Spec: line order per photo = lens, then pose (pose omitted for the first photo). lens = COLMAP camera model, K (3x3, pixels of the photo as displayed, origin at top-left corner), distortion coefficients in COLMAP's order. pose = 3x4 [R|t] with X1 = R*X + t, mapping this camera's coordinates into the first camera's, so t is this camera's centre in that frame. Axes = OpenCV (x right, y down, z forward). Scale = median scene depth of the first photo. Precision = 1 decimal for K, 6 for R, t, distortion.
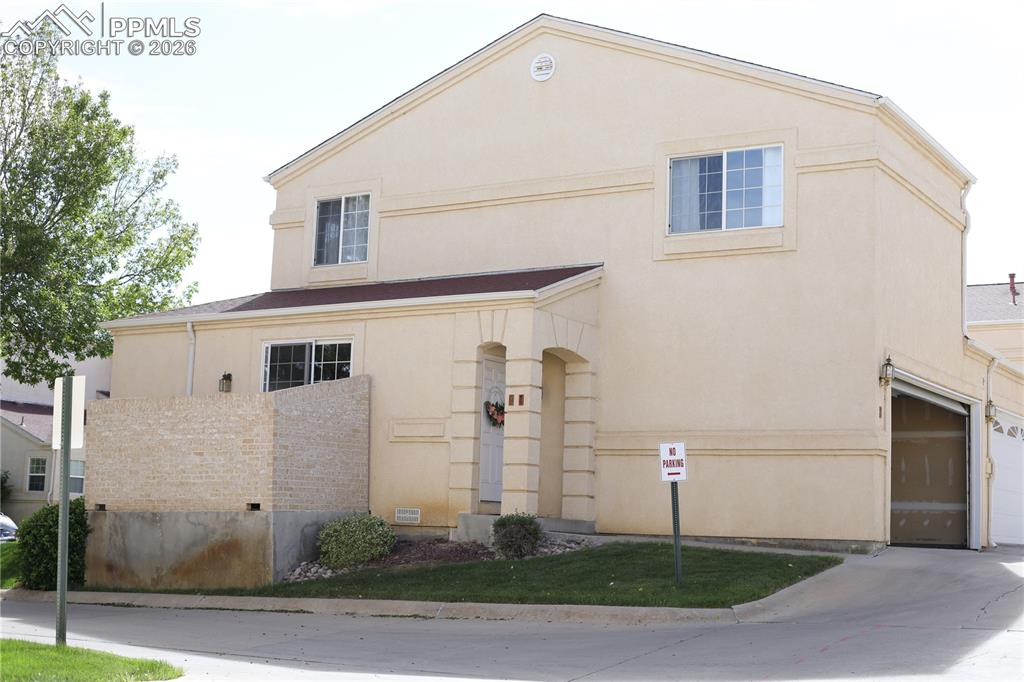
lens RADIAL K [[1470.8, 0, 502.9], [0, 1470.8, 342.4], [0, 0, 1]] dist [-0.120088, 0.000000]
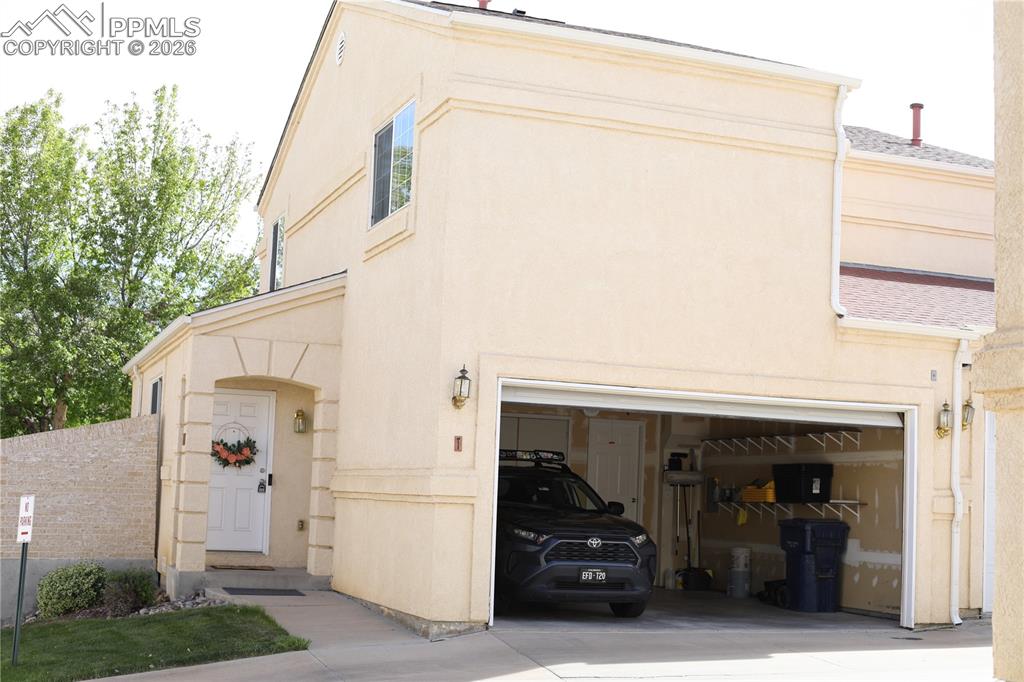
lens RADIAL K [[1470.8, 0, 514.7], [0, 1470.8, 336.6], [0, 0, 1]] dist [-0.120088, 0.000000]
pose [[0.788498, -0.074913, -0.610458, 0.690390], [0.072235, 0.996965, -0.029041, 0.016839], [0.610780, -0.021198, 0.791516, 0.410560]]
